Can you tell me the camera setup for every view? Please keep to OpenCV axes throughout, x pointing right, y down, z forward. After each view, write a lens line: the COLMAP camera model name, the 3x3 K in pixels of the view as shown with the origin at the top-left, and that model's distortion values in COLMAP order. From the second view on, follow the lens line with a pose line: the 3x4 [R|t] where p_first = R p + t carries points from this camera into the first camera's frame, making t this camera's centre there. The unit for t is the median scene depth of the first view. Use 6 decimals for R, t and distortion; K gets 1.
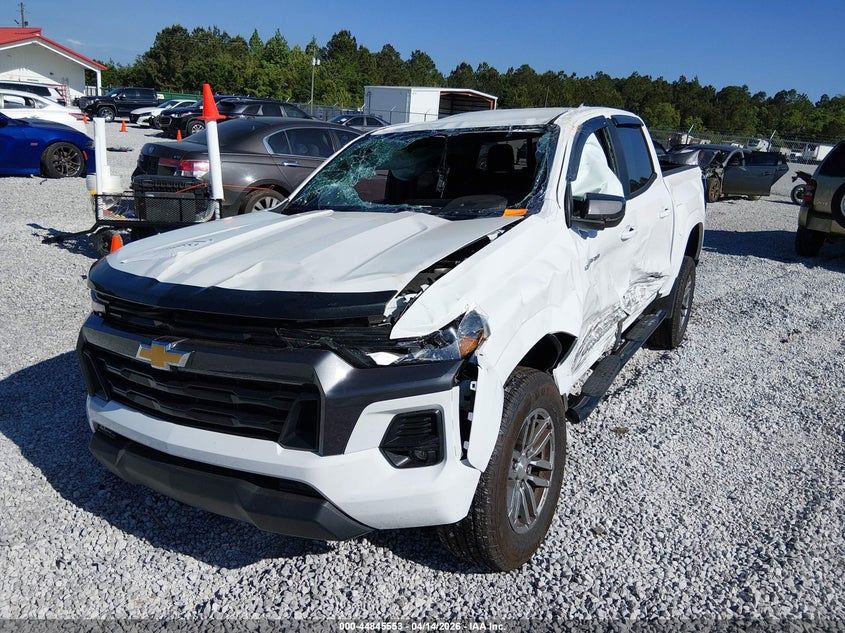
lens RADIAL K [[654.0, 0, 422.5], [0, 654.0, 316.5], [0, 0, 1]] dist [0.019645, -0.002756]
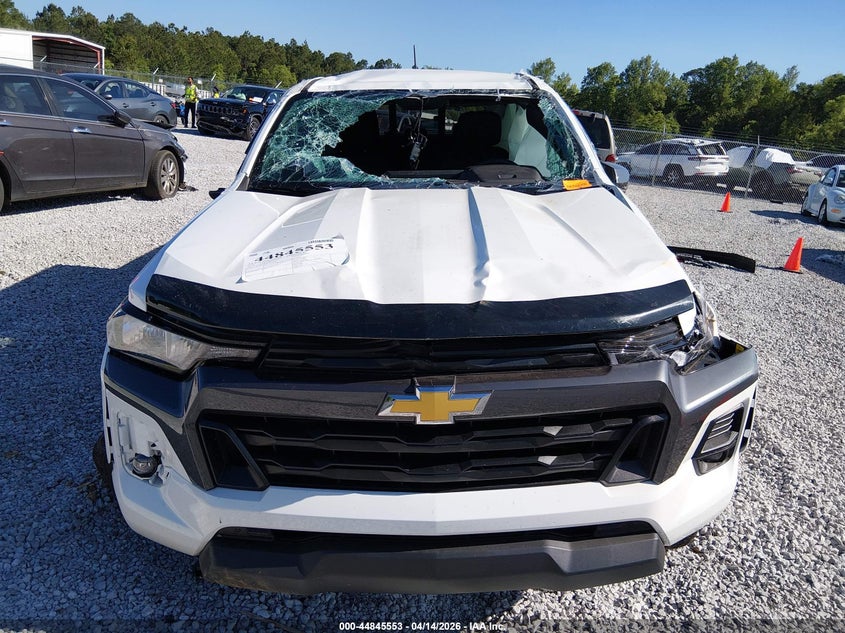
lens RADIAL K [[652.4, 0, 422.5], [0, 652.4, 316.5], [0, 0, 1]] dist [-0.007181, -0.004736]
pose [[0.857294, -0.132214, 0.497561, -0.609535], [0.102700, 0.990956, 0.086370, -0.079800], [-0.504480, -0.022945, 0.863119, 0.319353]]
